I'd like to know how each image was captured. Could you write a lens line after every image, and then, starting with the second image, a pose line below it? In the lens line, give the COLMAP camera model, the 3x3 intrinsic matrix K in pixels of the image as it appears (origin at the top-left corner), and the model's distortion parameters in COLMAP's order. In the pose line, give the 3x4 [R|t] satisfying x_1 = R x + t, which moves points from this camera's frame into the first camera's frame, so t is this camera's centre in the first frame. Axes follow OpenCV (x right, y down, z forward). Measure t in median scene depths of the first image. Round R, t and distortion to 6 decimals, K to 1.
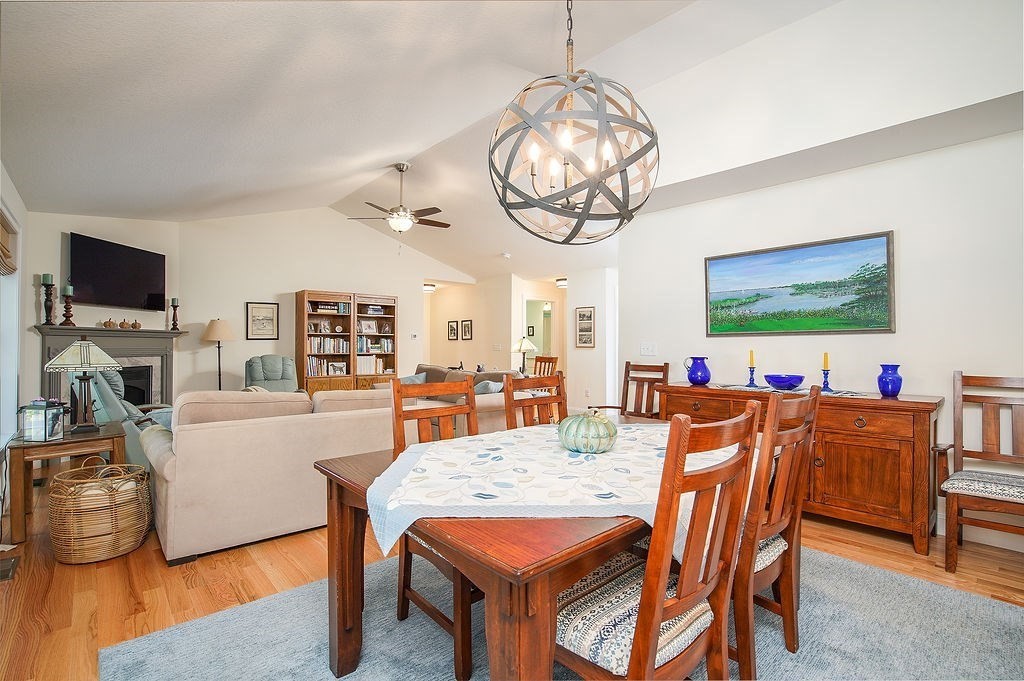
lens RADIAL K [[475.5, 0, 509.3], [0, 475.5, 345.0], [0, 0, 1]] dist [-0.051046, 0.016871]
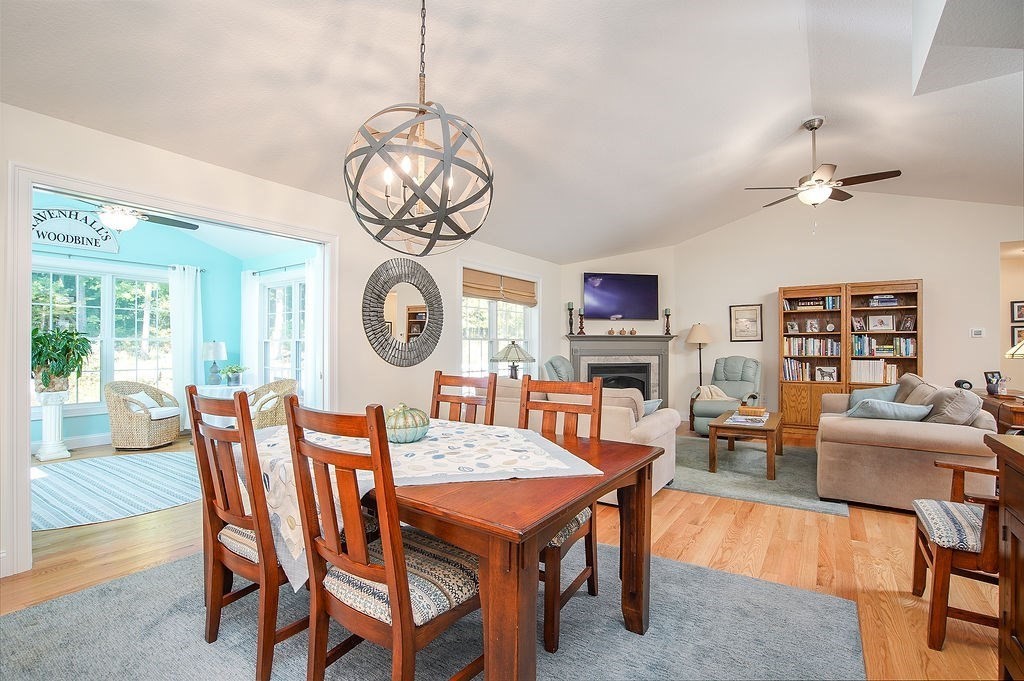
lens RADIAL K [[475.5, 0, 506.2], [0, 475.5, 342.9], [0, 0, 1]] dist [-0.051046, 0.016871]
pose [[0.234933, -0.009406, -0.971966, 0.387586], [0.002430, 0.999956, -0.009090, 0.000354], [0.972009, -0.000227, 0.234945, 0.290437]]
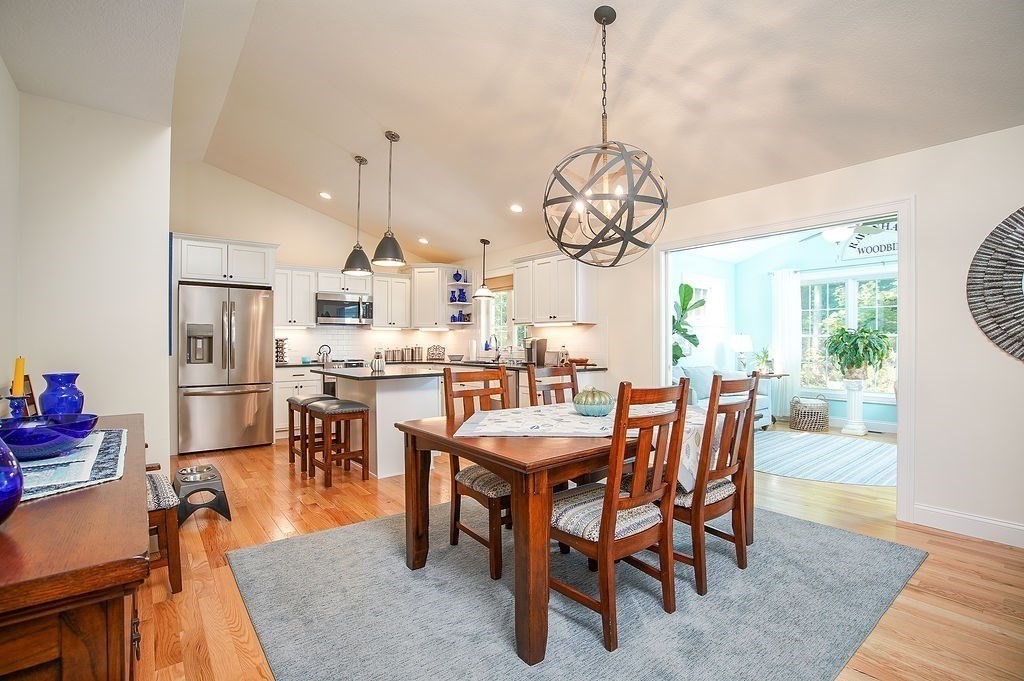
lens RADIAL K [[475.5, 0, 512.3], [0, 475.5, 343.9], [0, 0, 1]] dist [-0.051046, 0.016871]
pose [[-0.998349, -0.002810, 0.057370, 0.091374], [-0.002752, 0.999996, 0.001080, 0.001302], [-0.057372, 0.000920, -0.998352, 0.734721]]
